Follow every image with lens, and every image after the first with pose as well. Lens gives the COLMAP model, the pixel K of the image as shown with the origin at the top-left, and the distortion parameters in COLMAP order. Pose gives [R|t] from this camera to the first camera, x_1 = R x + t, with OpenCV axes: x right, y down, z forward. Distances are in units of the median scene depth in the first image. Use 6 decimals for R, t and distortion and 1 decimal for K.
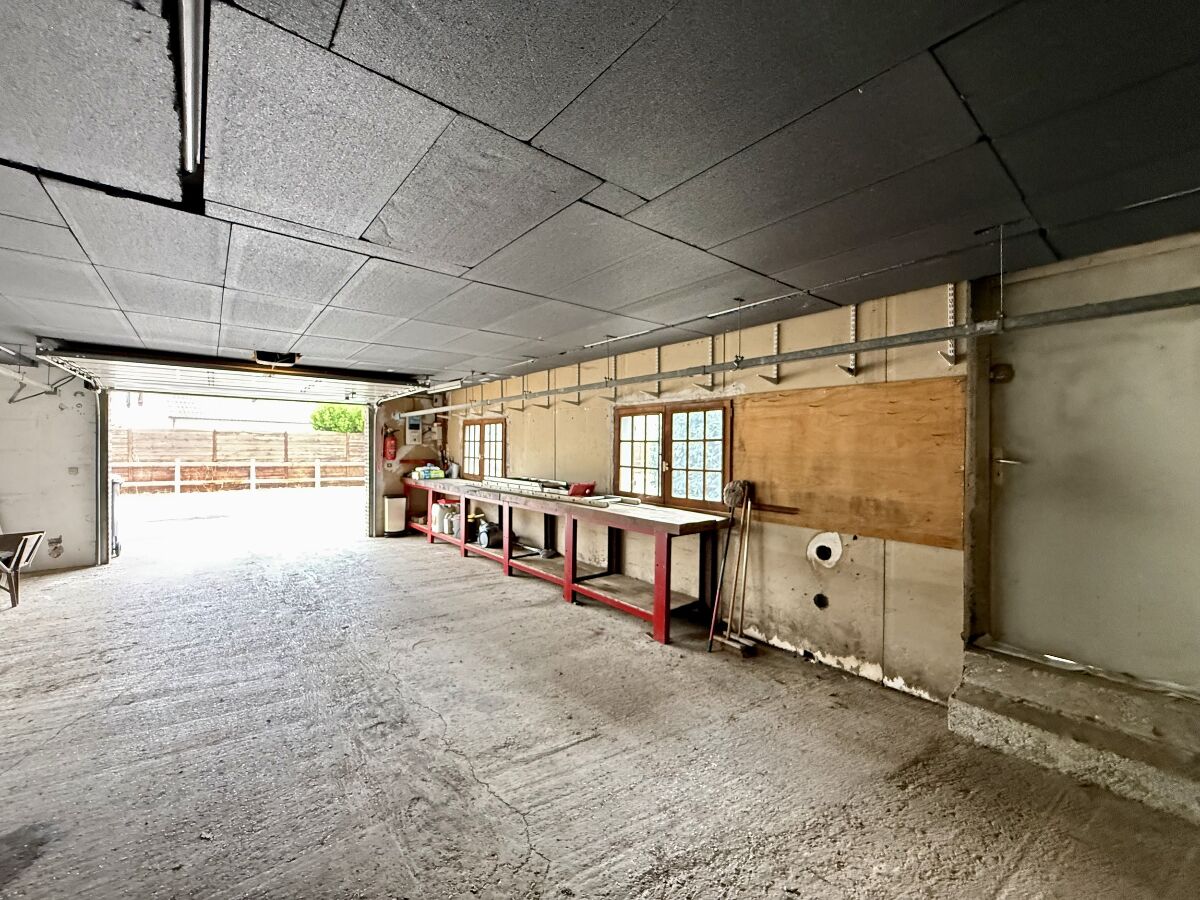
lens RADIAL K [[481.6, 0, 598.4], [0, 481.6, 448.7], [0, 0, 1]] dist [-0.000946, 0.000405]
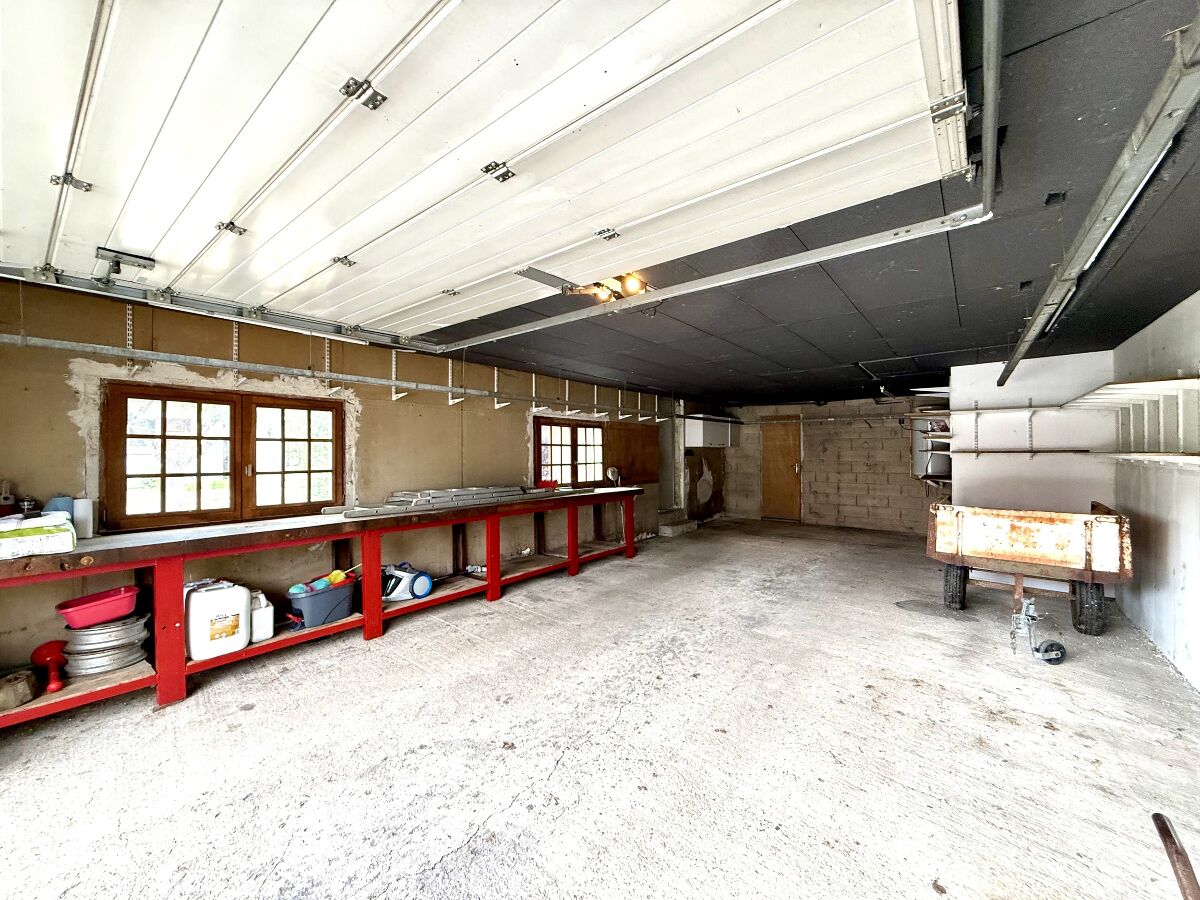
lens RADIAL K [[481.6, 0, 598.4], [0, 481.6, 448.7], [0, 0, 1]] dist [-0.000946, 0.000405]
pose [[-0.193200, -0.004510, 0.981149, -1.271280], [-0.005559, 0.999978, 0.003502, -0.010991], [-0.981144, -0.004777, -0.193221, 1.146812]]
